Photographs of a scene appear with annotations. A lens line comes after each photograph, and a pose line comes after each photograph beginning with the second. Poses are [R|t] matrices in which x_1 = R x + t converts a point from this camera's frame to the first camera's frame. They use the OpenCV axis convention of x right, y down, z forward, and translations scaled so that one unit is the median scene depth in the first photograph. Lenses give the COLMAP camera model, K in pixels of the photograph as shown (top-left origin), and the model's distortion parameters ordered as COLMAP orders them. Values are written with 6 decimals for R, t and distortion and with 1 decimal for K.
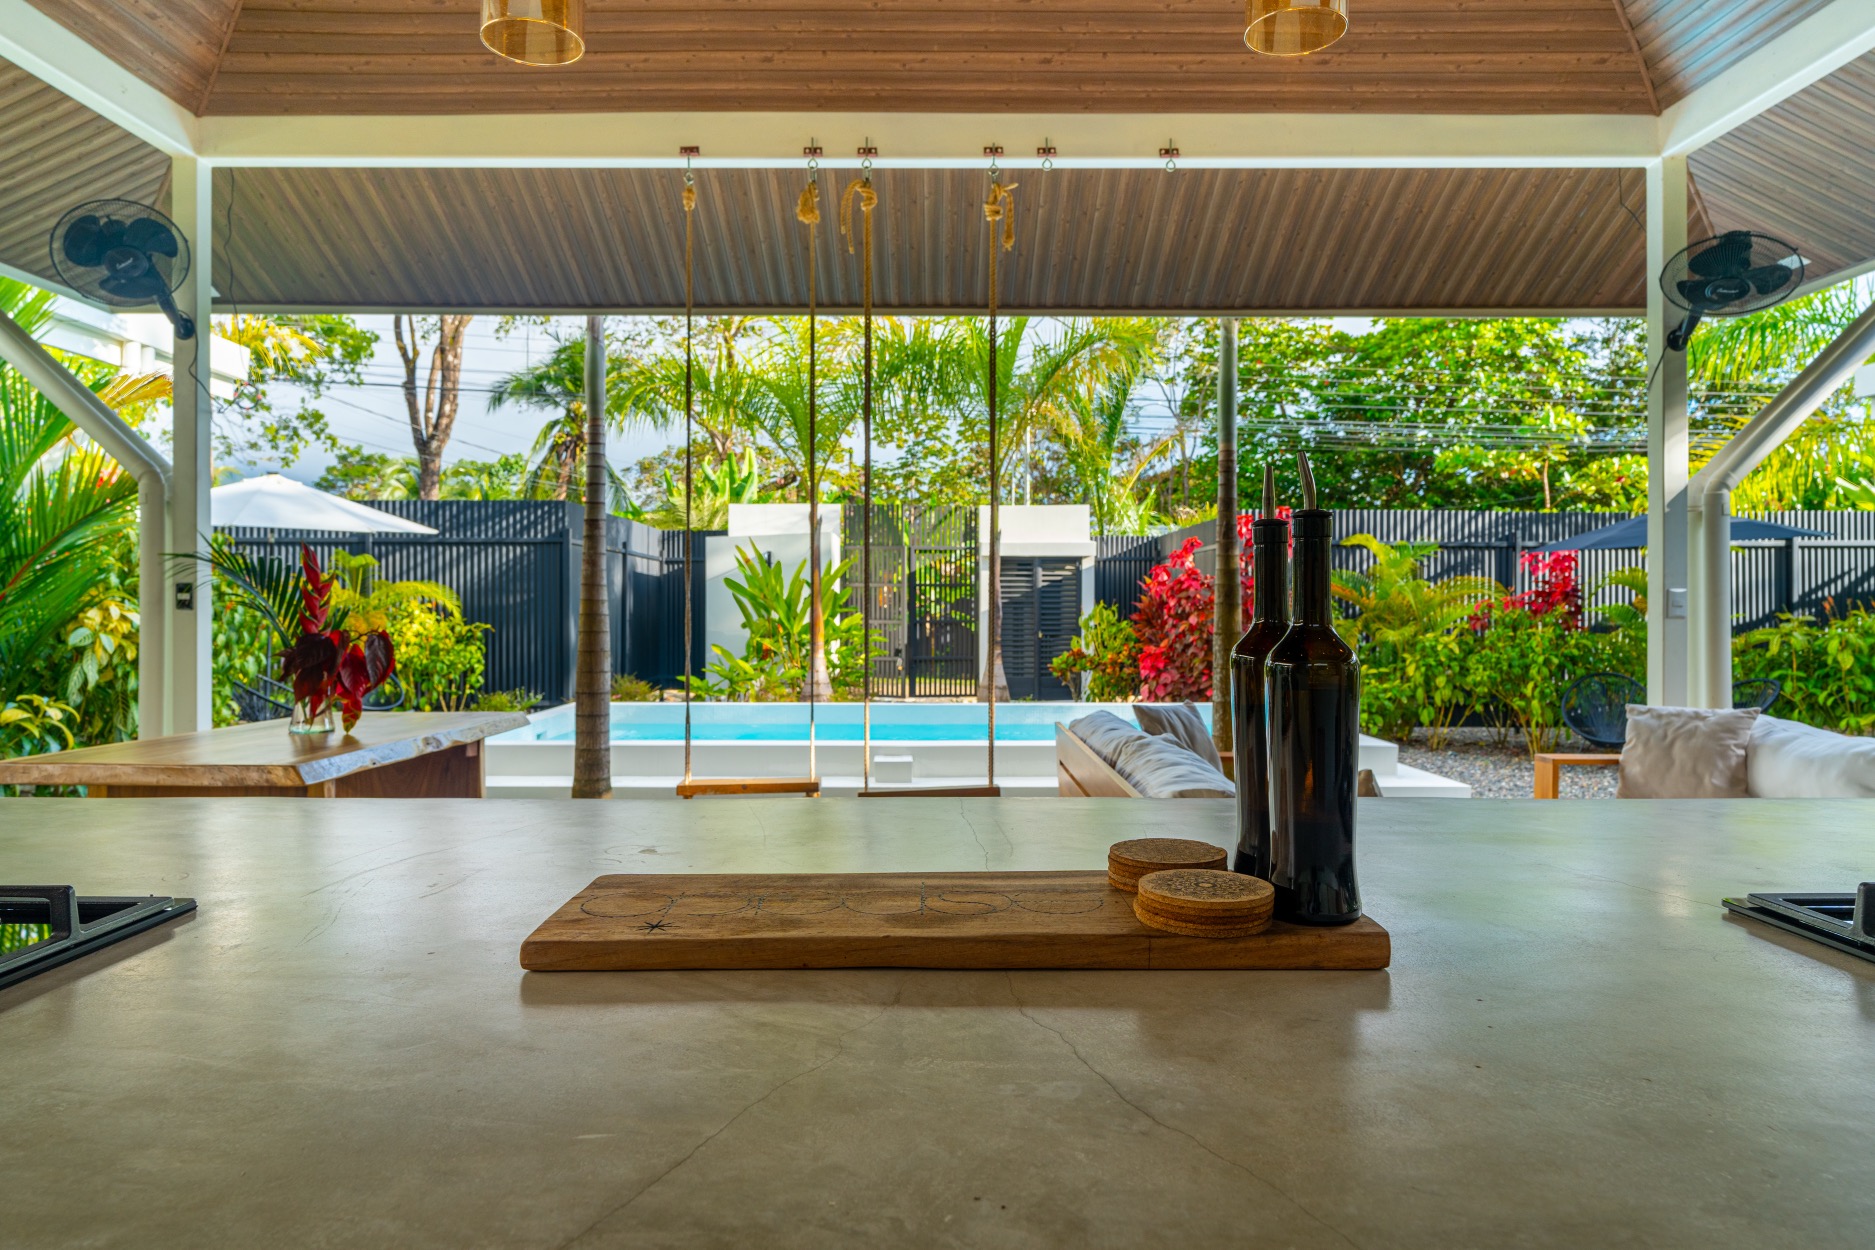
lens RADIAL K [[1193.5, 0, 937.5], [0, 1193.5, 625.0], [0, 0, 1]] dist [0.045000, 0.000268]
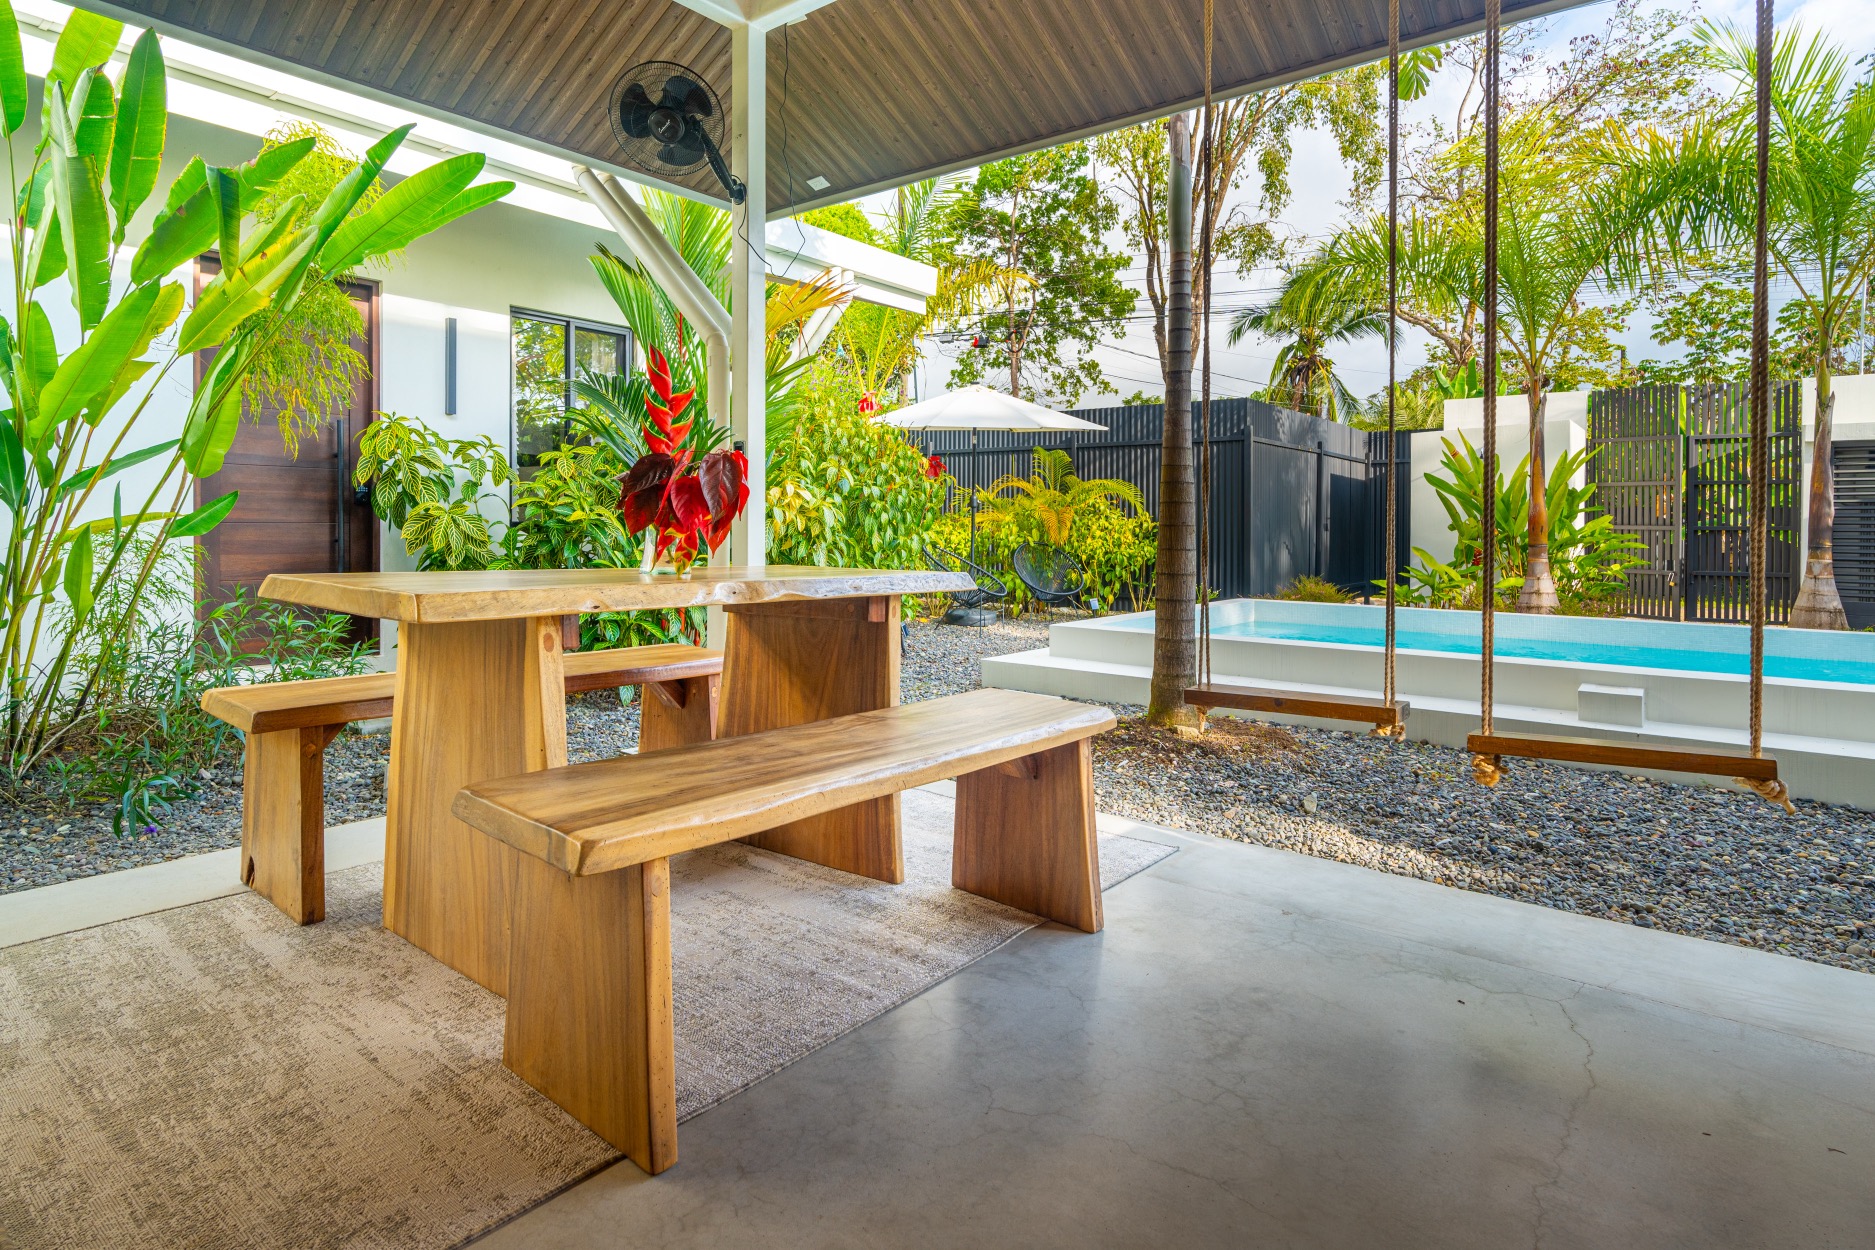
lens RADIAL K [[974.0, 0, 934.9], [0, 974.0, 545.2], [0, 0, 1]] dist [-0.012437, -0.000247]
pose [[0.760680, 0.011457, -0.649026, 0.016743], [-0.015455, 0.999880, -0.000464, 0.019583], [0.648943, 0.010384, 0.760766, 0.181759]]
